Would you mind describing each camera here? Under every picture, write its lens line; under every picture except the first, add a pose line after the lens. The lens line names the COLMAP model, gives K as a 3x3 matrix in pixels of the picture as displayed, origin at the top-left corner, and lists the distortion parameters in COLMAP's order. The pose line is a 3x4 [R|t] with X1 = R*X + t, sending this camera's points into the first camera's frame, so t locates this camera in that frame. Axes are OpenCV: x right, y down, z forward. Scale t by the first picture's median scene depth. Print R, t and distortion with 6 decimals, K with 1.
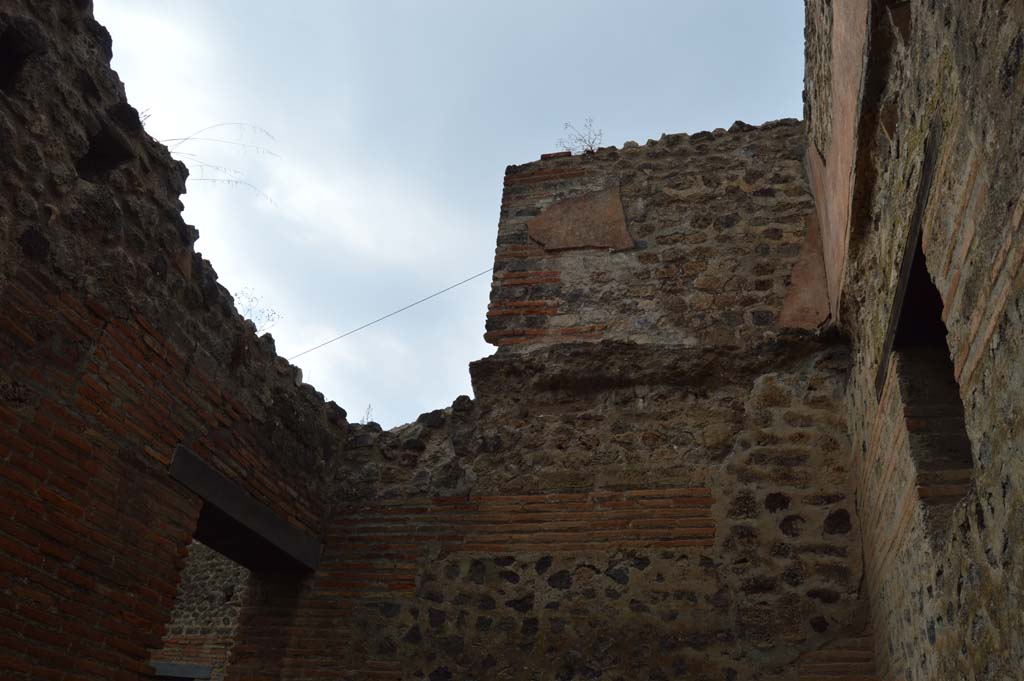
lens RADIAL K [[801.8, 0, 512.0], [0, 801.8, 342.4], [0, 0, 1]] dist [-0.090376, 0.034335]
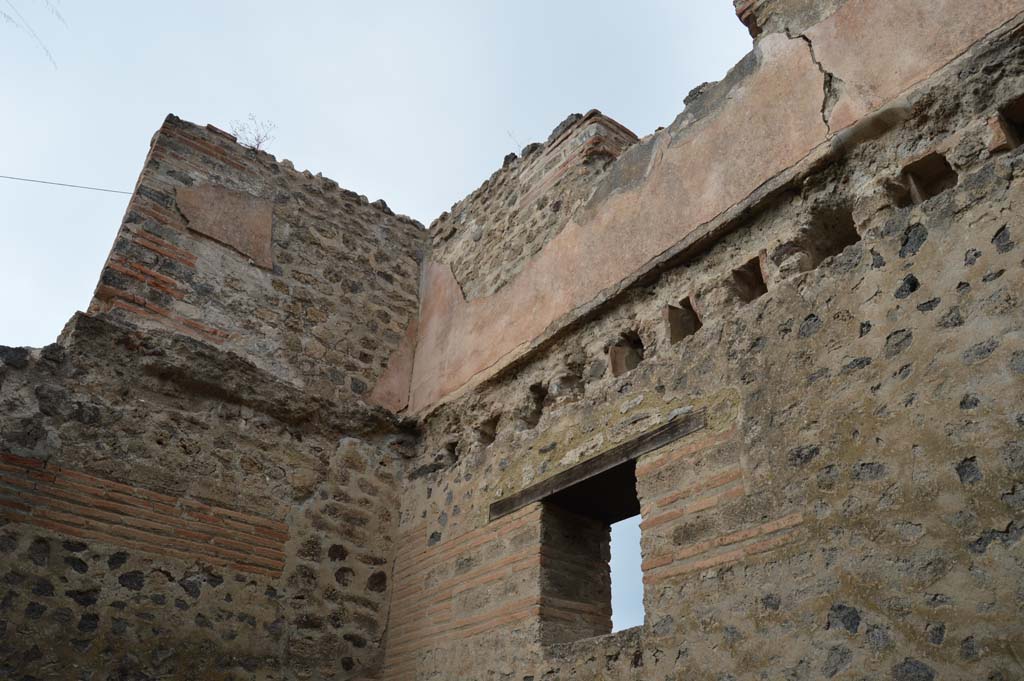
lens RADIAL K [[801.8, 0, 511.9], [0, 801.8, 338.4], [0, 0, 1]] dist [-0.090376, 0.034335]
pose [[0.605473, 0.377971, 0.700386, -0.404794], [-0.400187, 0.905273, -0.142585, -0.018796], [-0.687934, -0.193954, 0.699377, 0.058188]]
